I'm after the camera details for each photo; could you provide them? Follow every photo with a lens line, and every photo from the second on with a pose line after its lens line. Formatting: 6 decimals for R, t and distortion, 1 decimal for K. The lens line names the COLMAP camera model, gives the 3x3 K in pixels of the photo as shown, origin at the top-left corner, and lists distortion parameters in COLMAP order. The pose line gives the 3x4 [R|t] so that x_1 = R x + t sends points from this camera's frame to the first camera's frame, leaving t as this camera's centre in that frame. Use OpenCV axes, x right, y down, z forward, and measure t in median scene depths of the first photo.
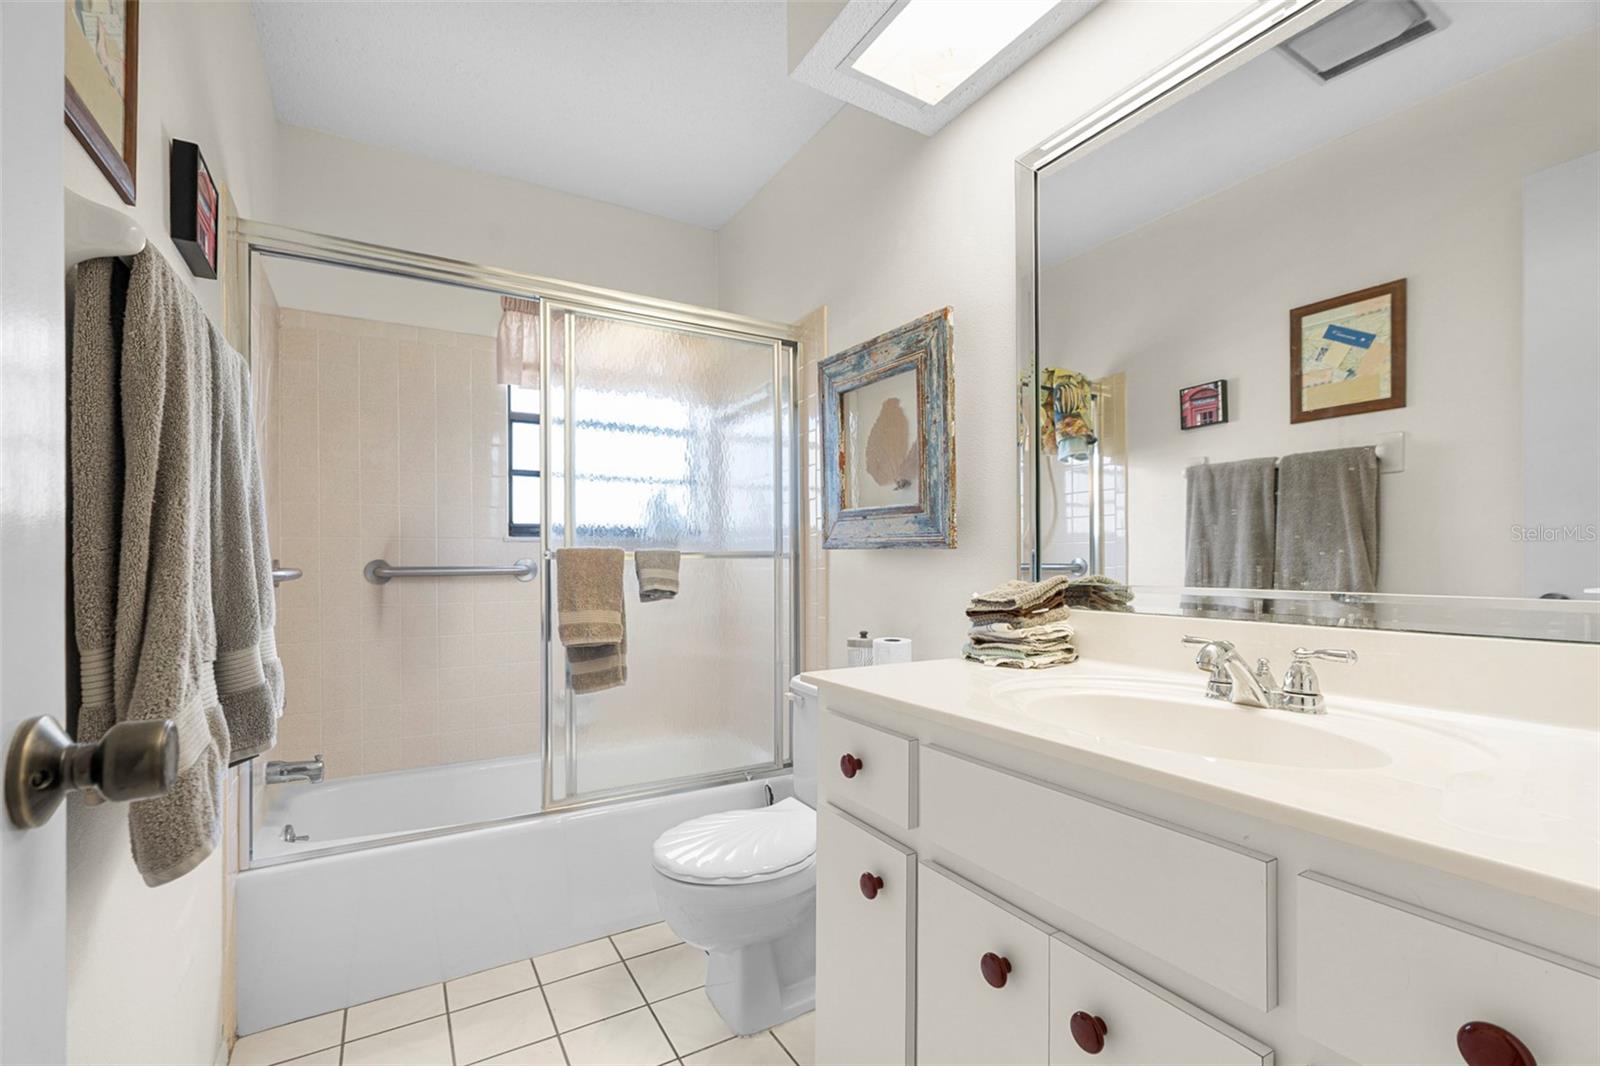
lens RADIAL K [[699.3, 0, 800.6], [0, 699.3, 552.2], [0, 0, 1]] dist [-0.002636, 0.000282]
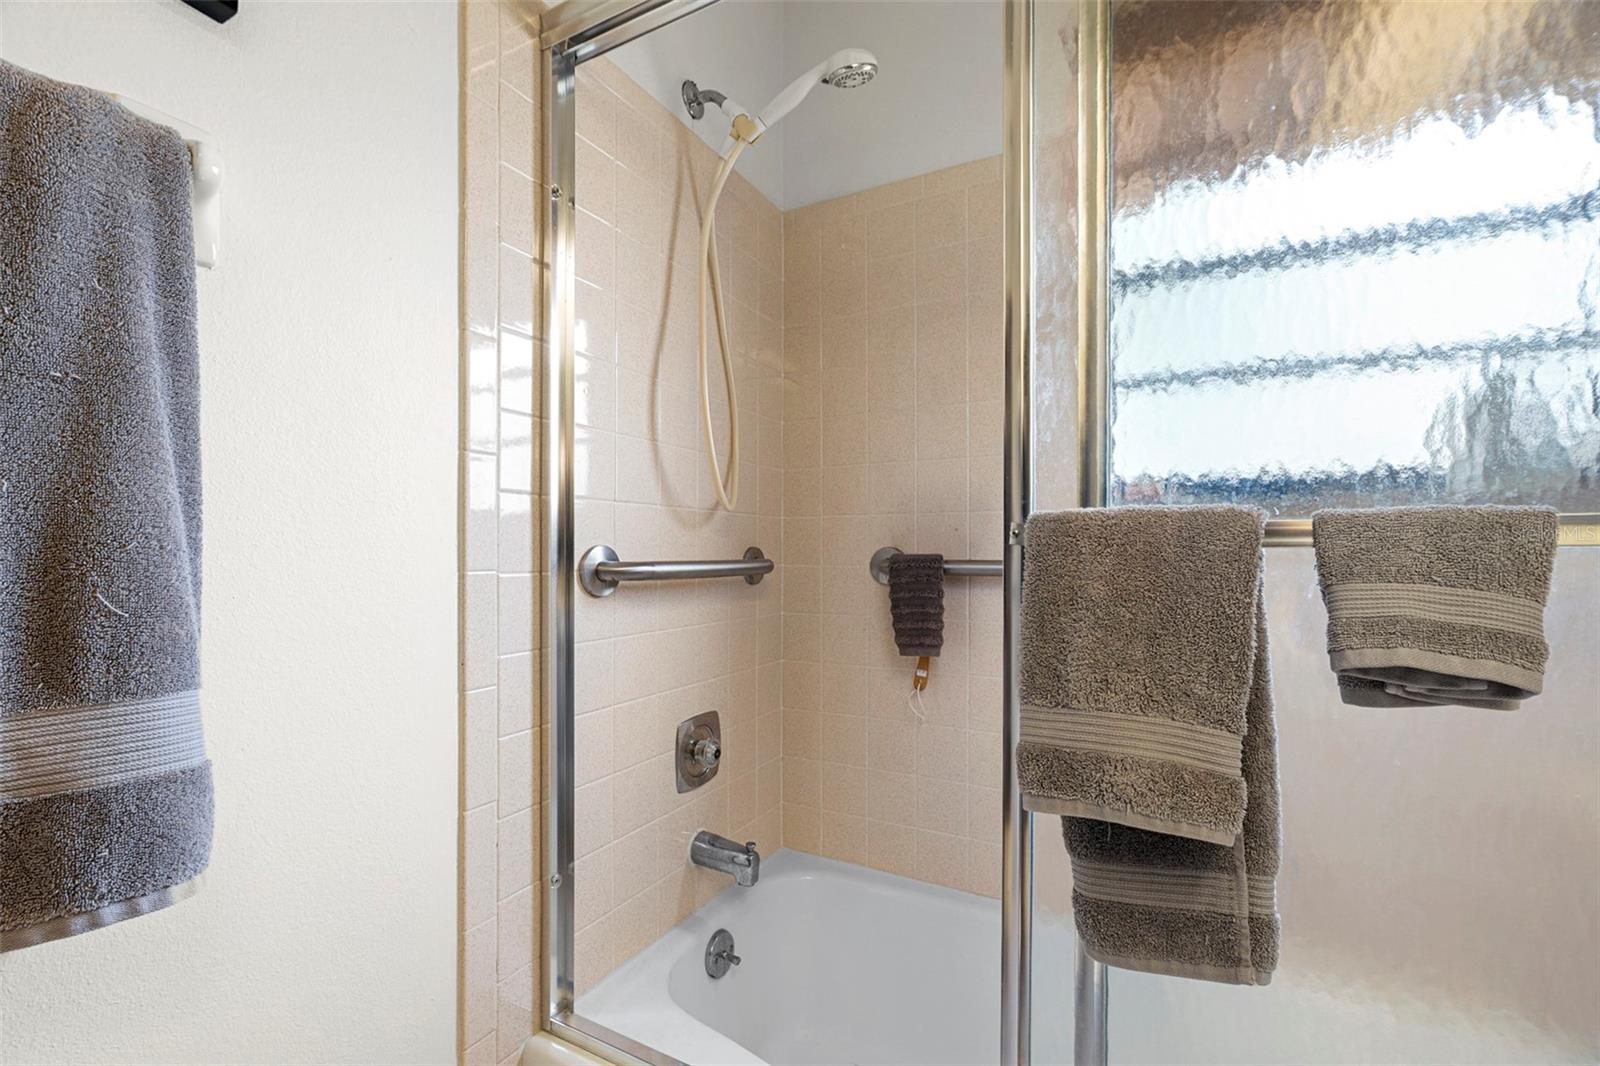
lens RADIAL K [[677.3, 0, 797.9], [0, 677.3, 572.3], [0, 0, 1]] dist [-0.000167, 0.000100]
pose [[0.514017, 0.009227, -0.857730, -0.112188], [-0.006873, 0.999954, 0.006638, 0.019267], [0.857752, 0.002483, 0.514057, 0.690399]]
